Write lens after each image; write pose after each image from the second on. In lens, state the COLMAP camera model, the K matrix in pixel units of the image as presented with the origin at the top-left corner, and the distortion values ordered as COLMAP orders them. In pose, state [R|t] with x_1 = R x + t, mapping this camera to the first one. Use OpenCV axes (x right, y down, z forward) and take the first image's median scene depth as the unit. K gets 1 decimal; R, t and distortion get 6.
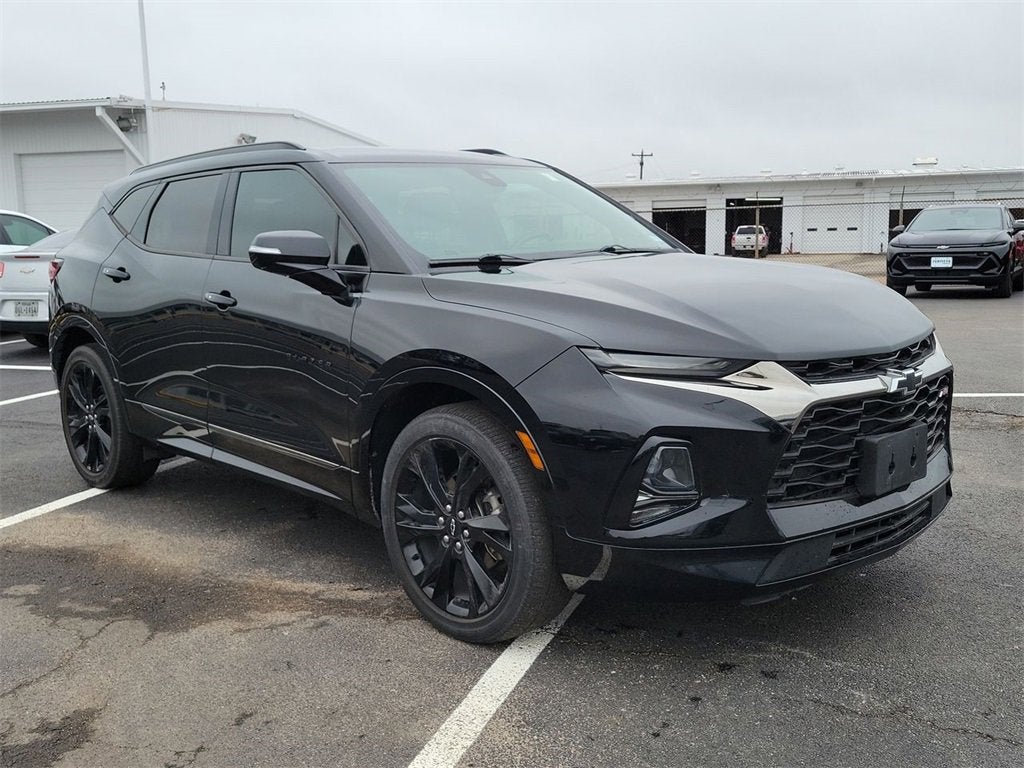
lens RADIAL K [[1034.8, 0, 511.3], [0, 1034.8, 389.8], [0, 0, 1]] dist [0.044098, 0.000000]
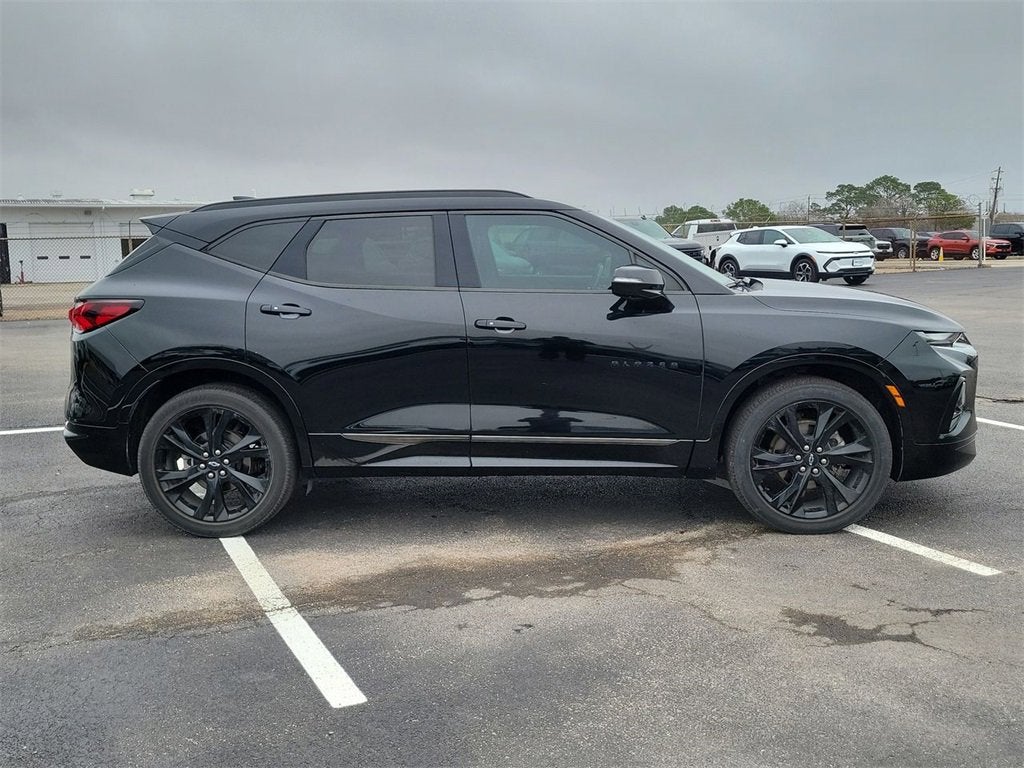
lens RADIAL K [[1034.8, 0, 508.8], [0, 1034.8, 388.2], [0, 0, 1]] dist [0.044098, 0.000000]
pose [[0.708512, -0.092331, 0.699633, -1.322092], [0.111616, 0.993587, 0.018091, -0.043943], [-0.696816, 0.065273, 0.714273, 0.207466]]
